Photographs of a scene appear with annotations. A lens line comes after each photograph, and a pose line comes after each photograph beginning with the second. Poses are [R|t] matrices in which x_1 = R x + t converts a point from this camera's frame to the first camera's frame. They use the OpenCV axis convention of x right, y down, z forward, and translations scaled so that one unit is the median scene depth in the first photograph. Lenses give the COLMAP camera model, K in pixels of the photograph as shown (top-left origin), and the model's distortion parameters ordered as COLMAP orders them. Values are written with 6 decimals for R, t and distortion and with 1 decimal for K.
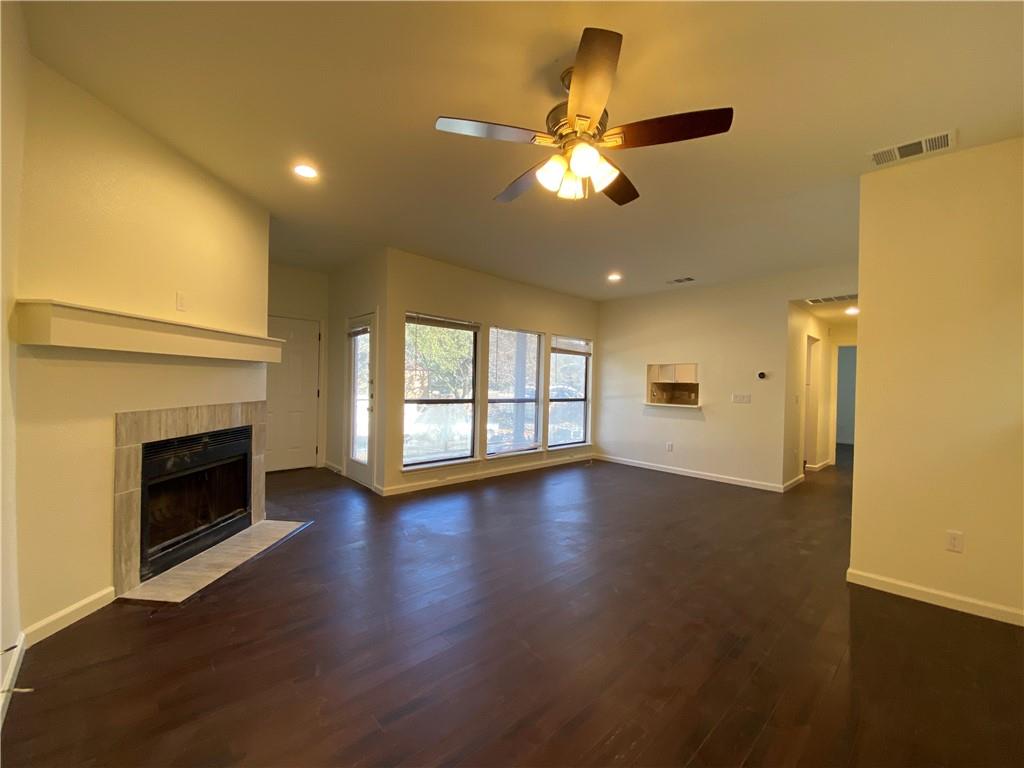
lens RADIAL K [[414.9, 0, 513.9], [0, 414.9, 386.5], [0, 0, 1]] dist [0.000971, 0.000205]
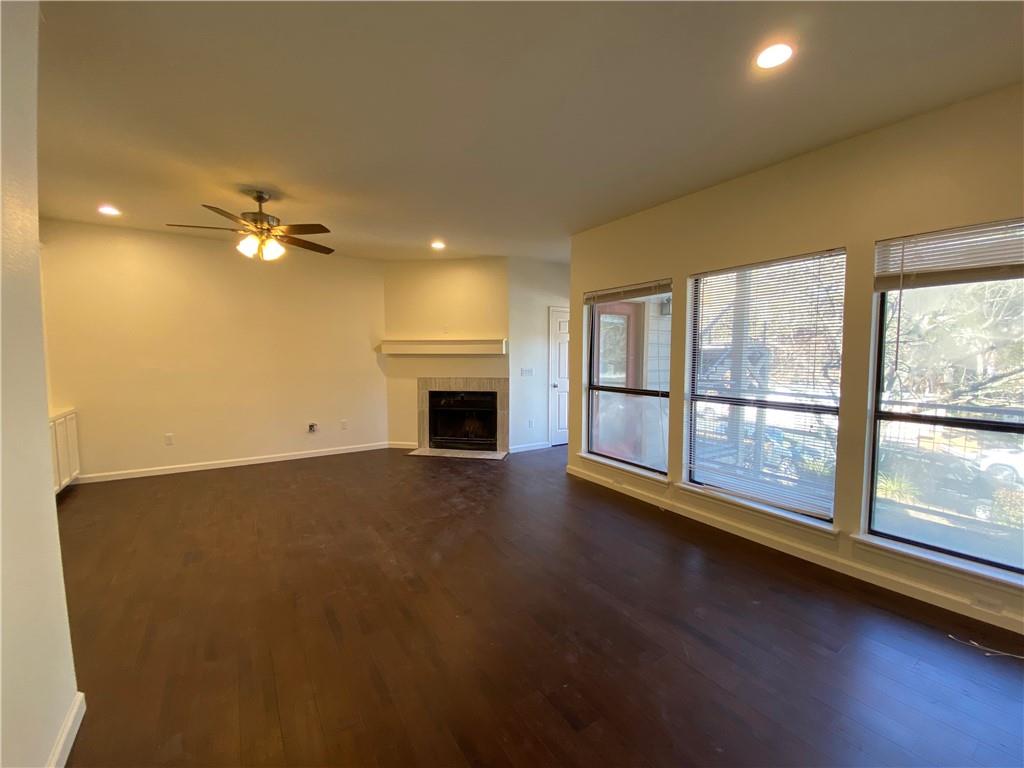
lens RADIAL K [[414.9, 0, 516.3], [0, 414.9, 385.6], [0, 0, 1]] dist [0.000971, 0.000205]
pose [[-0.194663, 0.046108, -0.979786, 0.653632], [-0.012668, 0.998693, 0.049515, -0.009824], [0.980788, 0.022051, -0.193825, 0.929571]]
